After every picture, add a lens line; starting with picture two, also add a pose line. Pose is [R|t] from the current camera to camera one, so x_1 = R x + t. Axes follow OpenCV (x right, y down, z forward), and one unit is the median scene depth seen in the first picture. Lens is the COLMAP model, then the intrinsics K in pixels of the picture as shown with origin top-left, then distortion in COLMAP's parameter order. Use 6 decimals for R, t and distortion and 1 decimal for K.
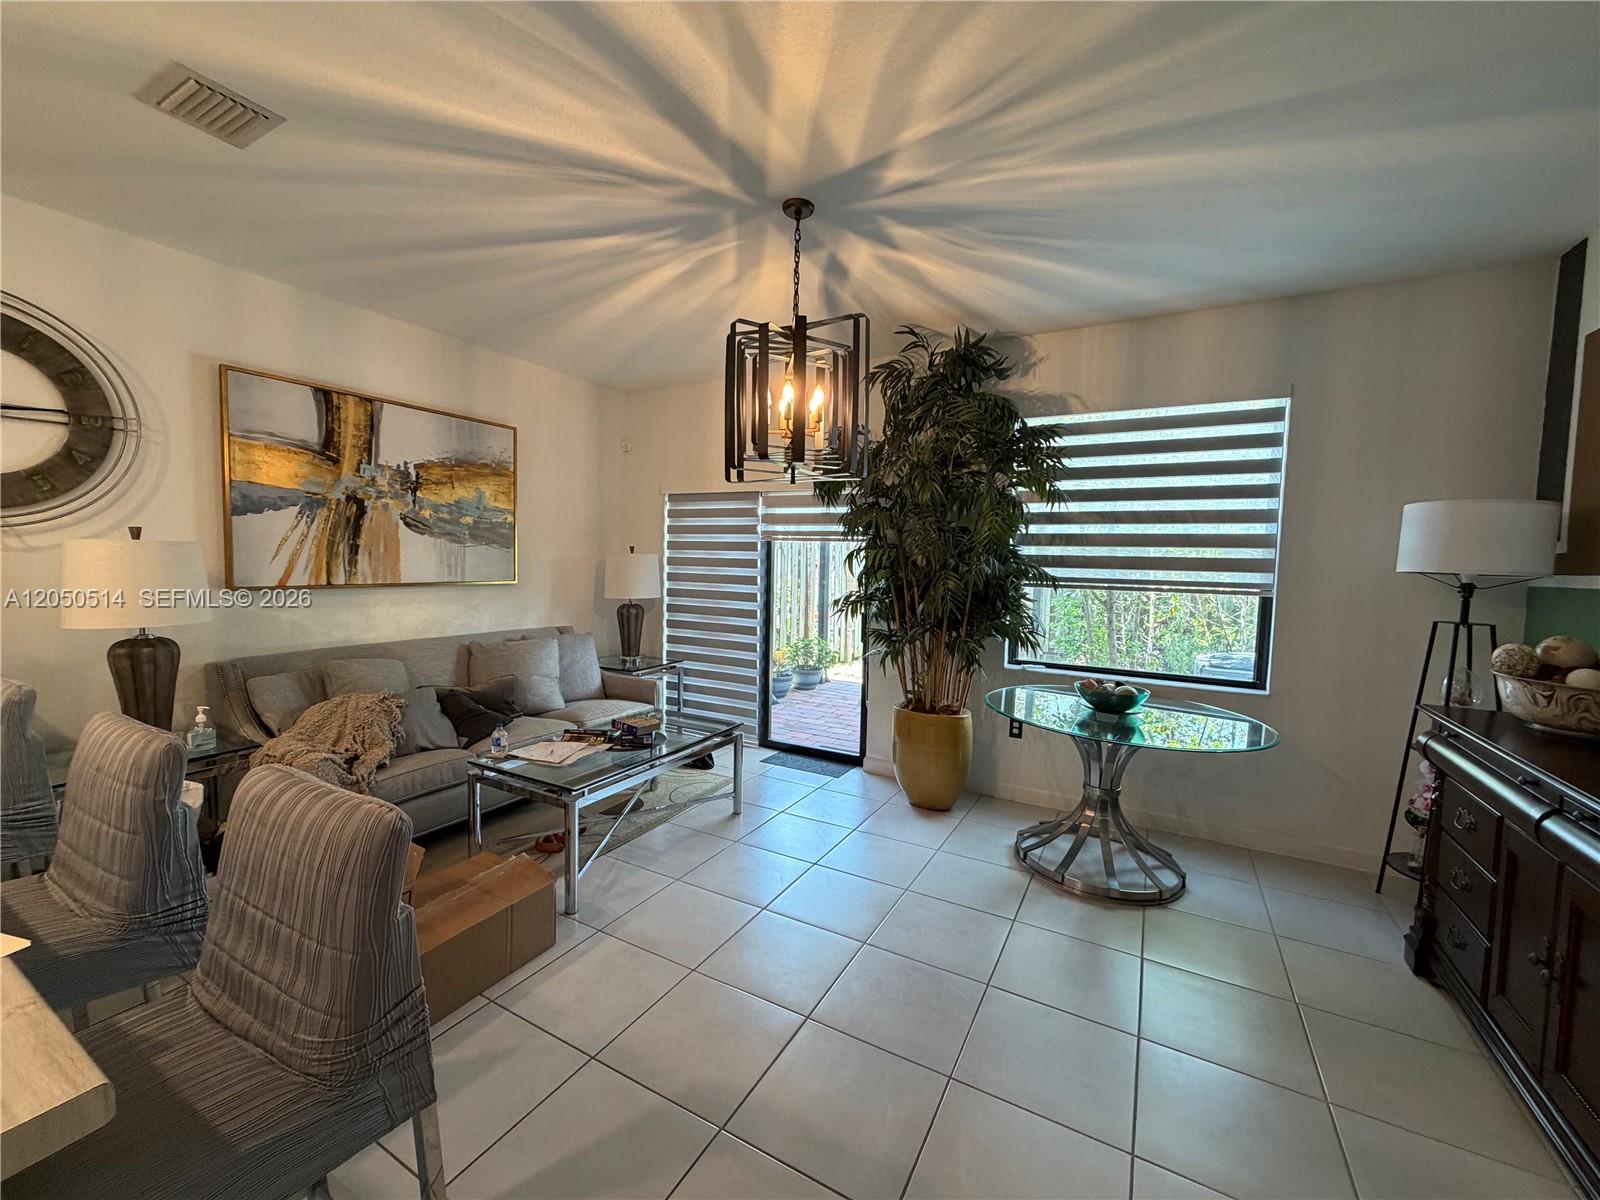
lens RADIAL K [[638.7, 0, 799.2], [0, 638.7, 599.4], [0, 0, 1]] dist [-0.001607, 0.000540]
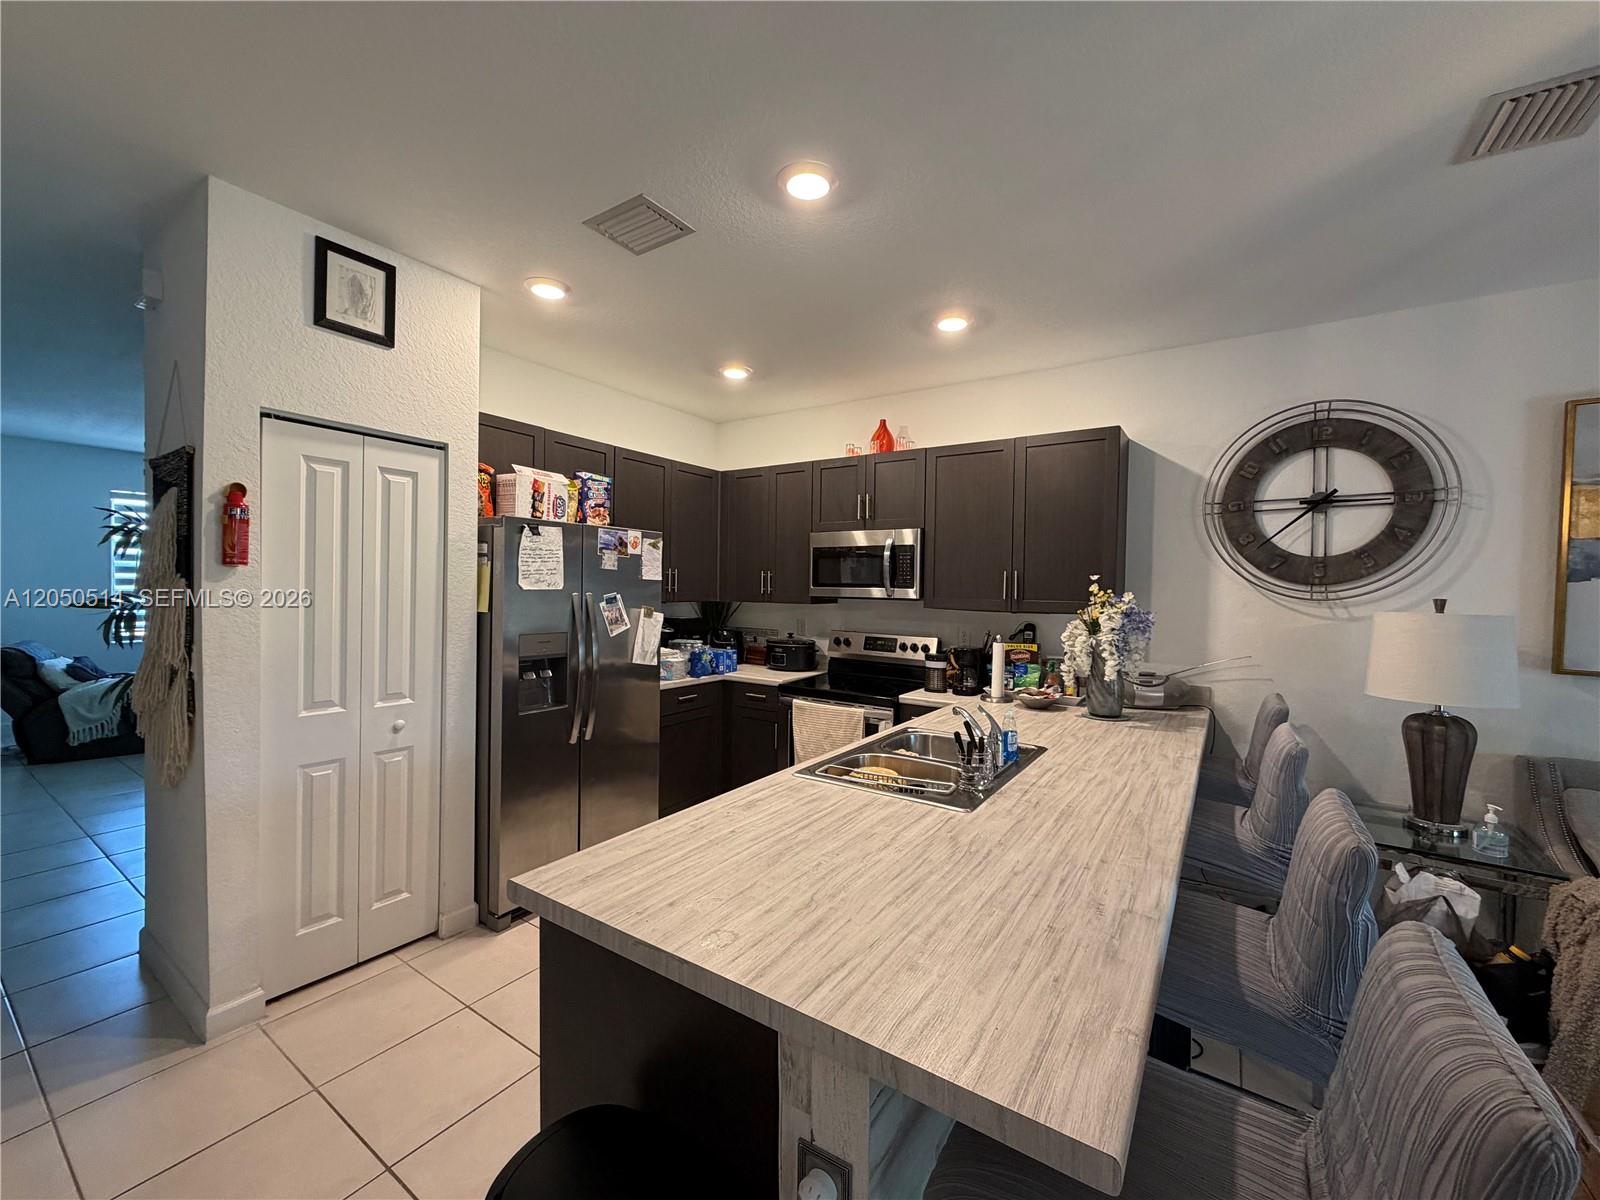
lens RADIAL K [[638.7, 0, 797.5], [0, 638.7, 600.4], [0, 0, 1]] dist [-0.001607, 0.000540]
pose [[-0.083742, -0.001676, -0.996486, 0.004747], [-0.087075, 0.996186, 0.005642, -0.024102], [0.992676, 0.087241, -0.083569, 0.084139]]
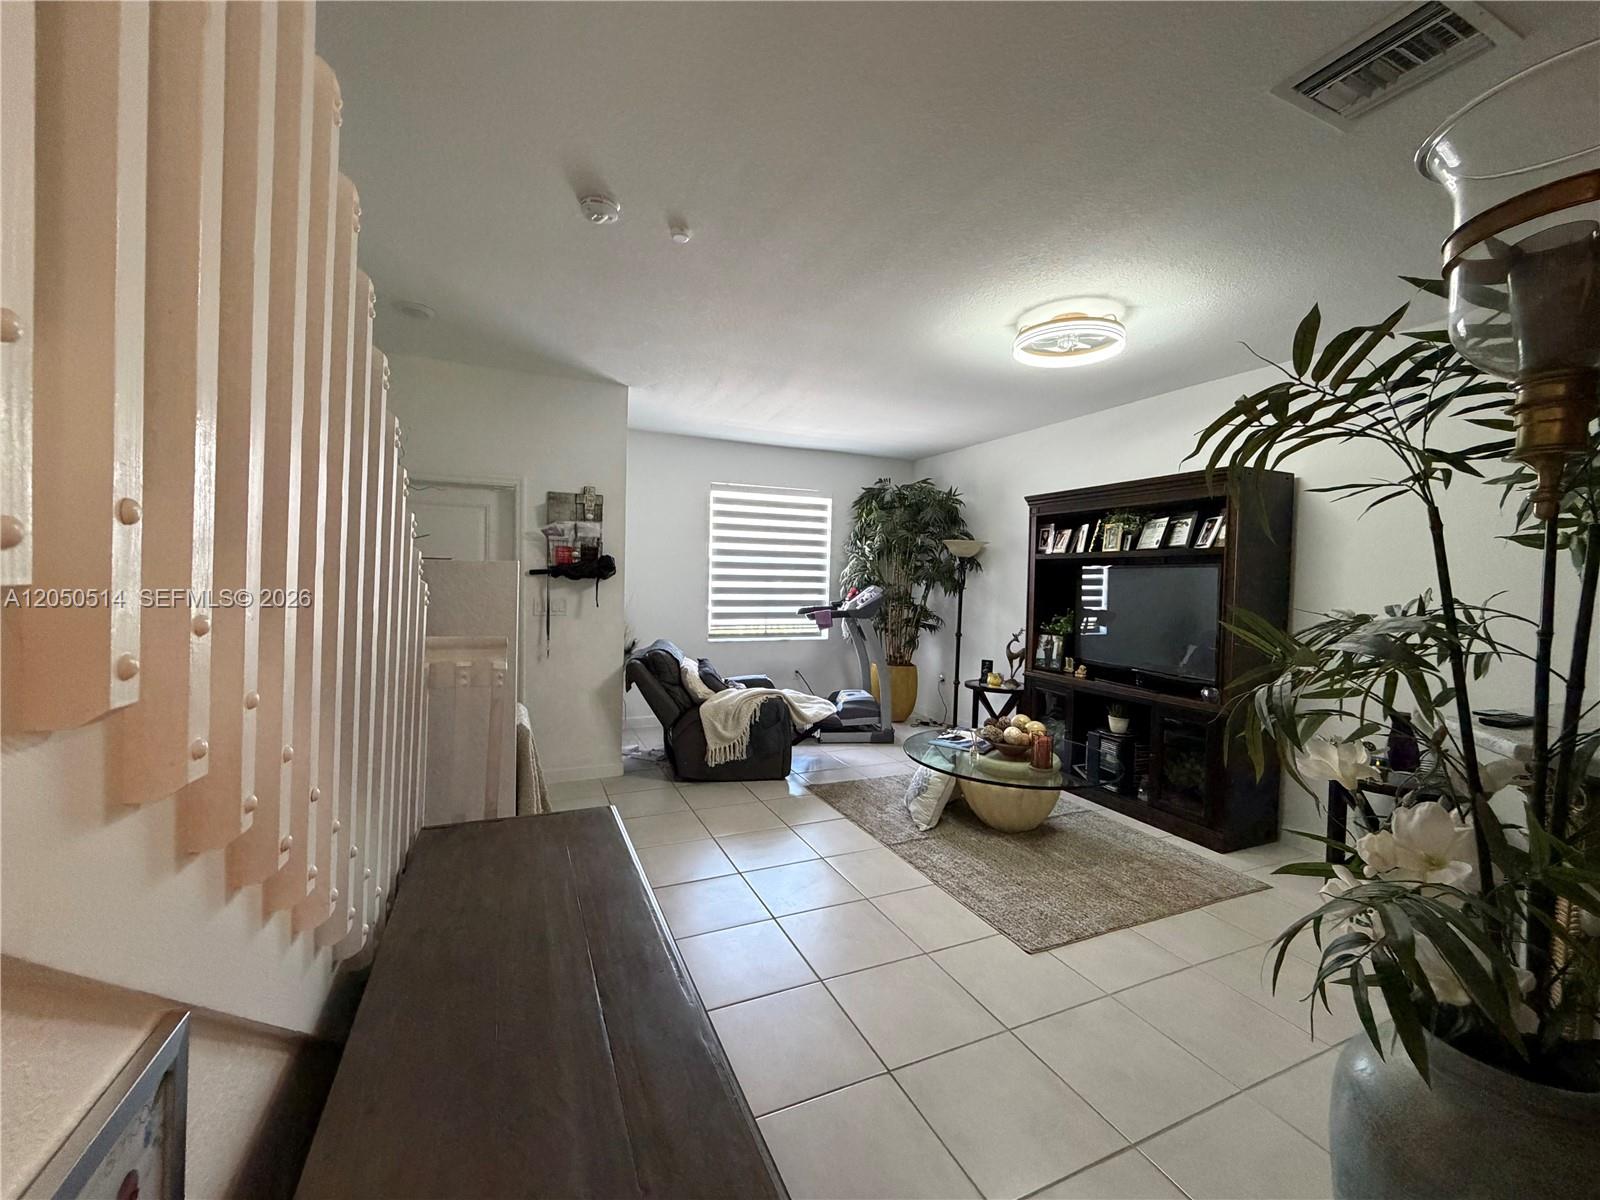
lens RADIAL K [[638.7, 0, 796.8], [0, 638.7, 600.7], [0, 0, 1]] dist [-0.001607, 0.000540]
pose [[-0.597040, -0.008845, -0.802163, -0.402687], [-0.095252, 0.993647, 0.059938, 0.042668], [0.796536, 0.112193, -0.594090, -0.820255]]
